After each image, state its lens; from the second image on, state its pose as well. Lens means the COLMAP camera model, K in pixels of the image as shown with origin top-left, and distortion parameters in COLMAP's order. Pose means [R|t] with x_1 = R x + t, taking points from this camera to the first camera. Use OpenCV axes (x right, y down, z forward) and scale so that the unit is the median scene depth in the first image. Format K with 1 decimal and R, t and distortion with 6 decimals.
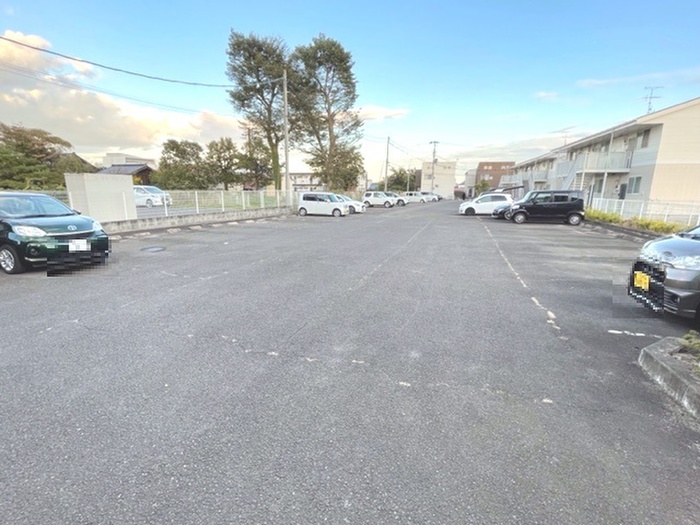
lens RADIAL K [[328.3, 0, 348.9], [0, 328.3, 263.8], [0, 0, 1]] dist [-0.000524, 0.000042]
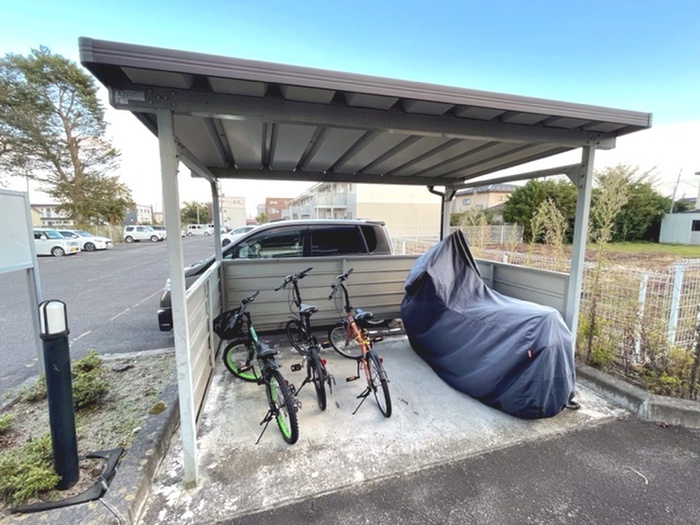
lens RADIAL K [[305.2, 0, 349.6], [0, 305.2, 261.6], [0, 0, 1]] dist [0.001115, -0.000036]
pose [[0.840118, -0.084178, 0.535833, 0.100088], [0.132714, 0.989758, -0.052591, 0.006257], [-0.525918, 0.115296, 0.842685, -0.031515]]
